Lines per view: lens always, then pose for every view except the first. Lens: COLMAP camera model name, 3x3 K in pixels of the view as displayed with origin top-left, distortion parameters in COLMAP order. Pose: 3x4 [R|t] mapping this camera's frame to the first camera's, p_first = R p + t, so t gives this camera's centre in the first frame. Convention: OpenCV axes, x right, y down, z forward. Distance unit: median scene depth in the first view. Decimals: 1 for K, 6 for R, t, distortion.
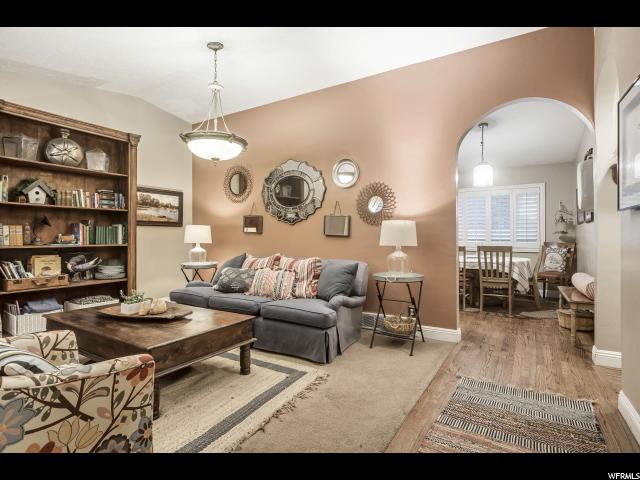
lens RADIAL K [[339.4, 0, 317.8], [0, 339.4, 235.4], [0, 0, 1]] dist [-0.002741, -0.000396]
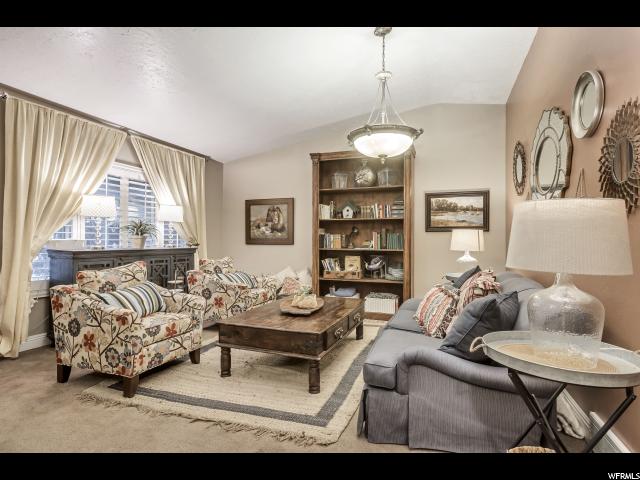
lens RADIAL K [[339.4, 0, 321.0], [0, 339.4, 241.6], [0, 0, 1]] dist [-0.002741, -0.000396]
pose [[0.186566, 0.002719, -0.982439, 0.509944], [-0.002946, 0.999993, 0.002208, -0.001188], [0.982438, 0.002482, 0.186573, 0.625890]]
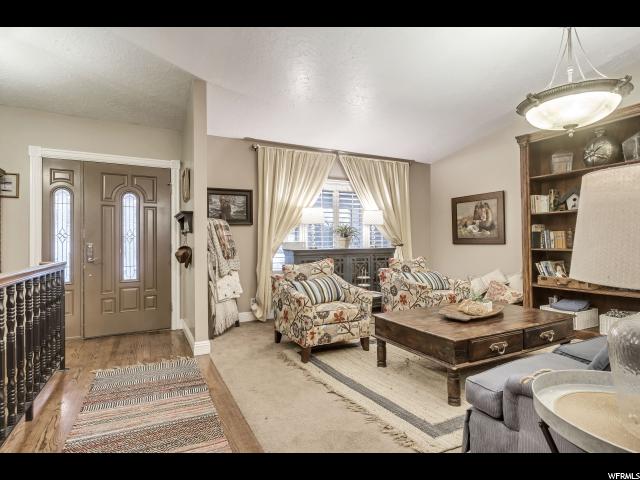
lens RADIAL K [[339.4, 0, 315.6], [0, 339.4, 241.7], [0, 0, 1]] dist [-0.002741, -0.000396]
pose [[-0.526738, 0.004023, -0.850018, 0.504967], [0.010785, 0.999940, -0.001950, 0.000749], [0.849959, -0.010195, -0.526749, 0.856477]]
